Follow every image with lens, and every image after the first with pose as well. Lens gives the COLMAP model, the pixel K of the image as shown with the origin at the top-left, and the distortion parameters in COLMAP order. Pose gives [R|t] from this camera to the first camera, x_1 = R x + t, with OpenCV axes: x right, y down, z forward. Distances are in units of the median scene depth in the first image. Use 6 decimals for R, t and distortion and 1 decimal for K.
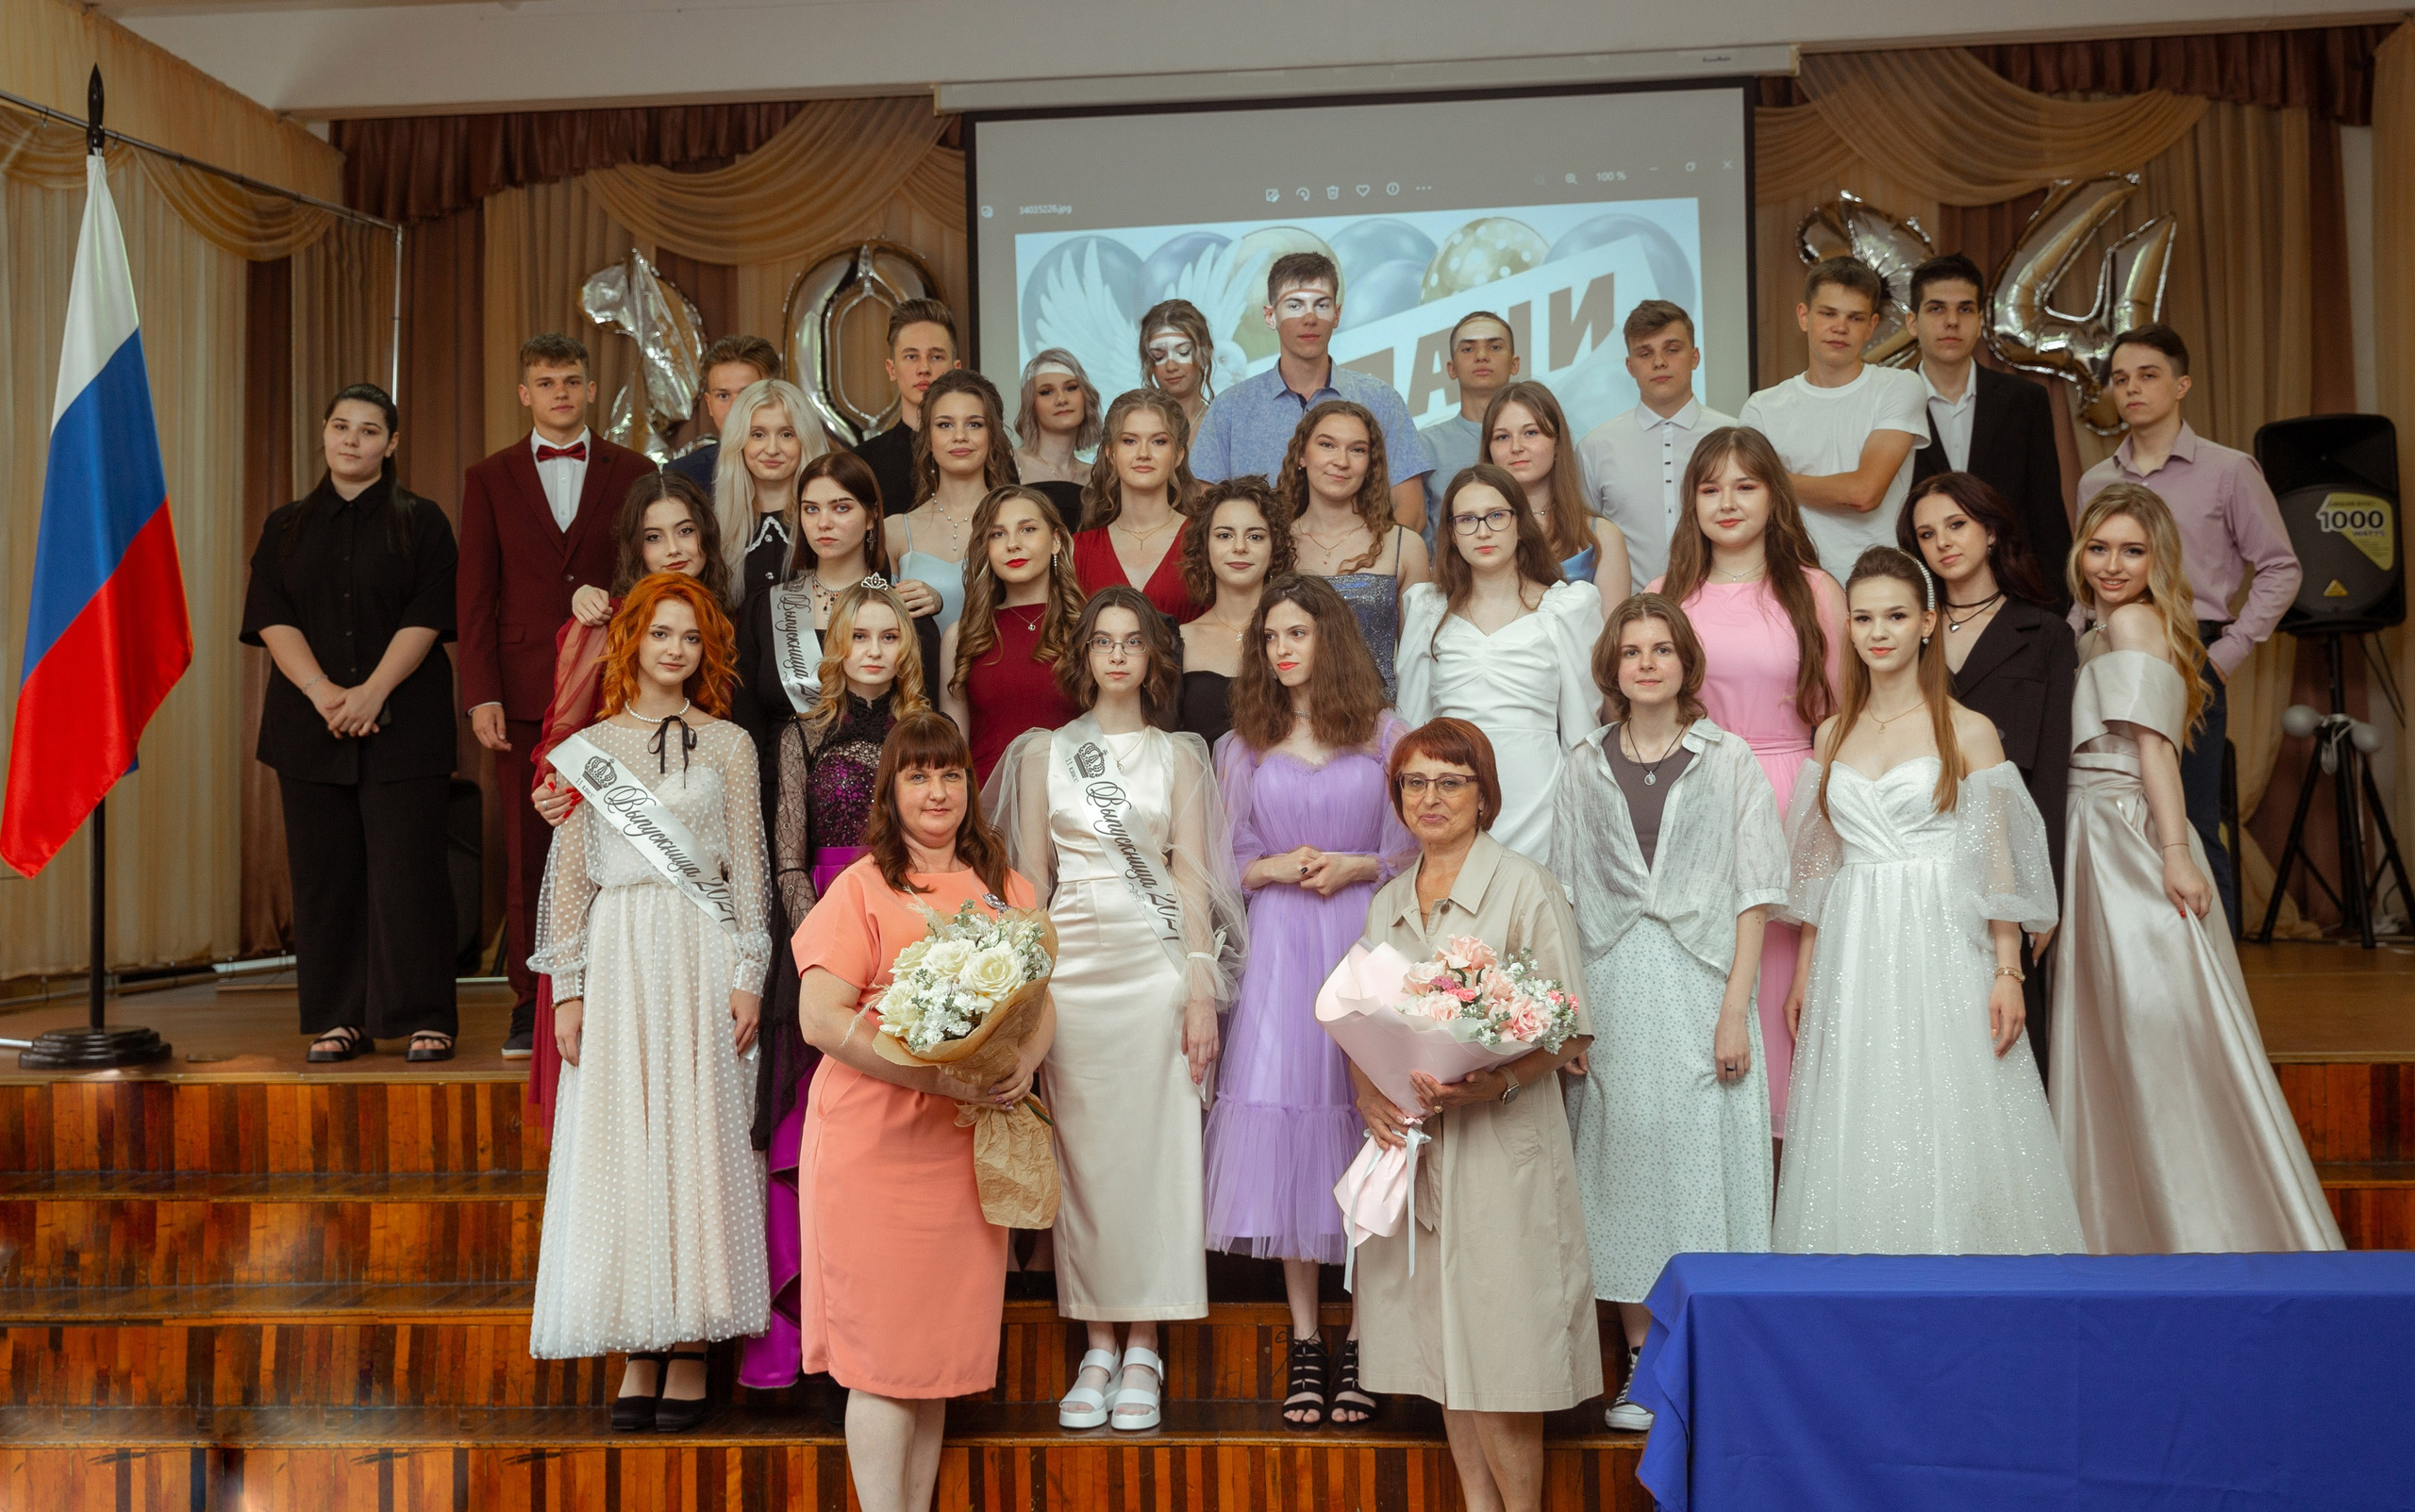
lens RADIAL K [[2808.1, 0, 1184.7], [0, 2808.1, 628.0], [0, 0, 1]] dist [0.020241, 0.043560]
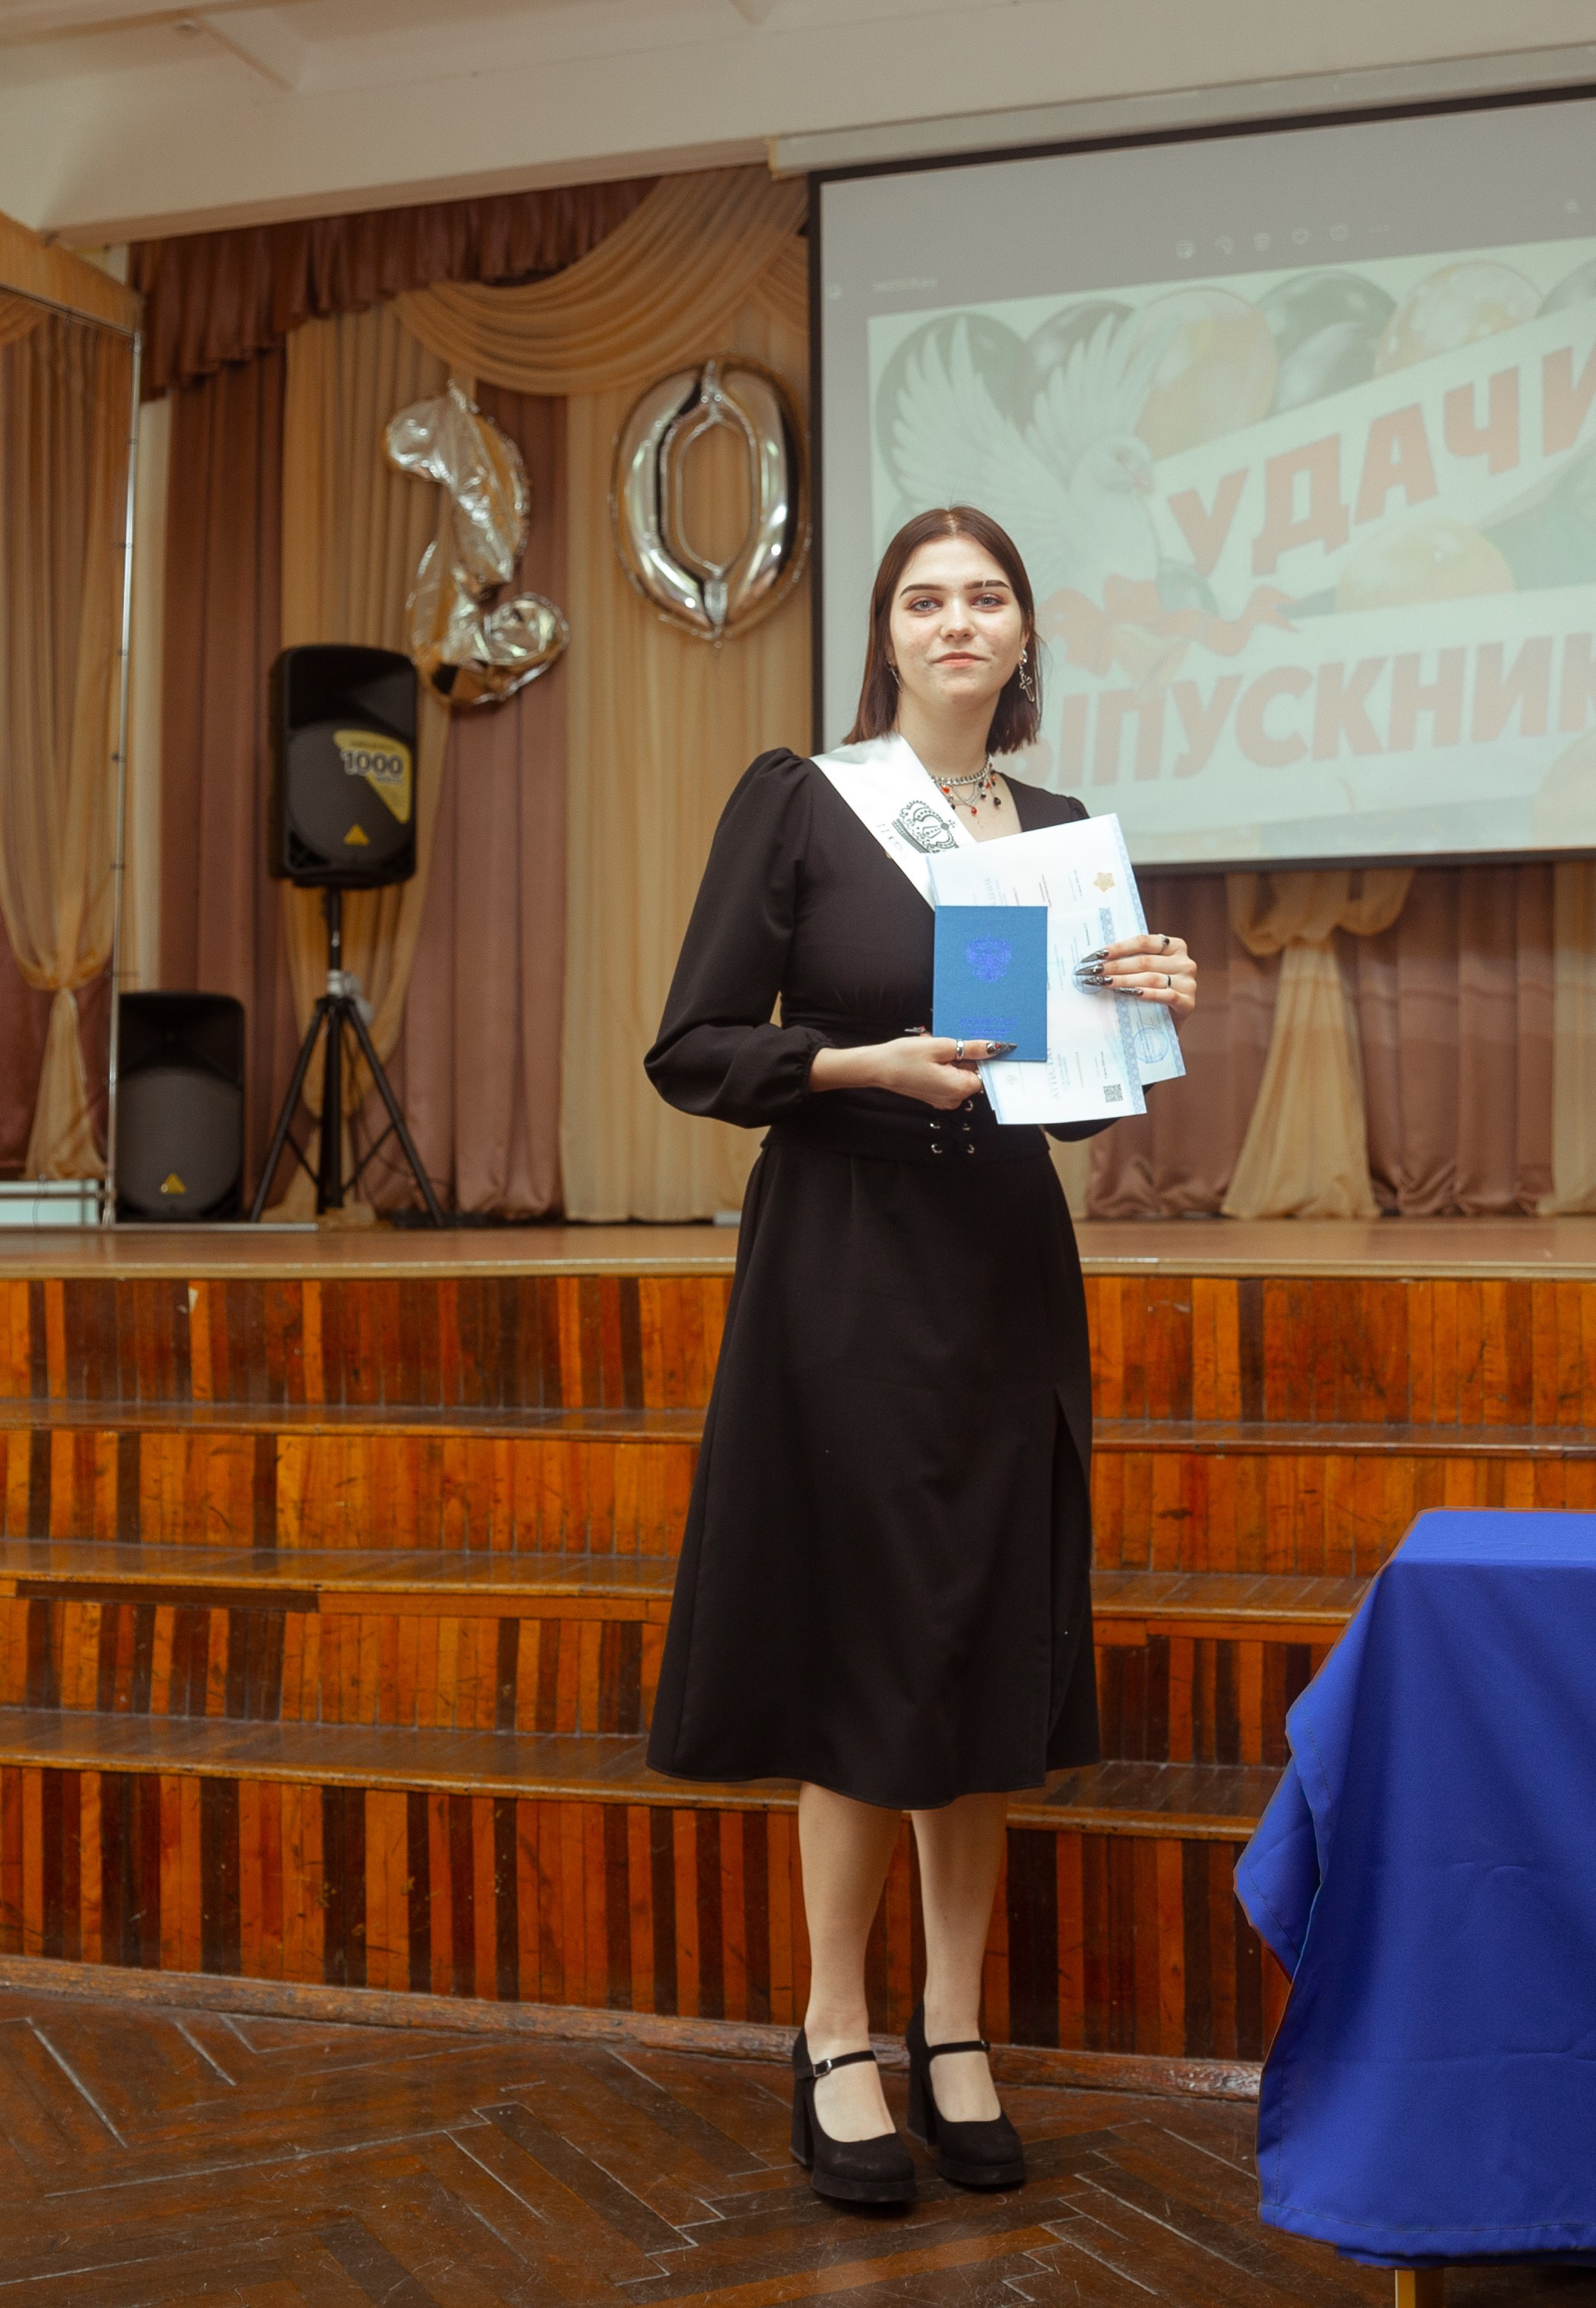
lens RADIAL K [[2747.5, 0, 847.0], [0, 2747.5, 1094.6], [0, 0, 1]] dist [-0.081353, 0.059023]
pose [[0.982128, 0.006114, -0.188114, 0.083323], [-0.001895, 0.999743, 0.022599, 0.065511], [0.188204, -0.021839, 0.981887, 0.228799]]
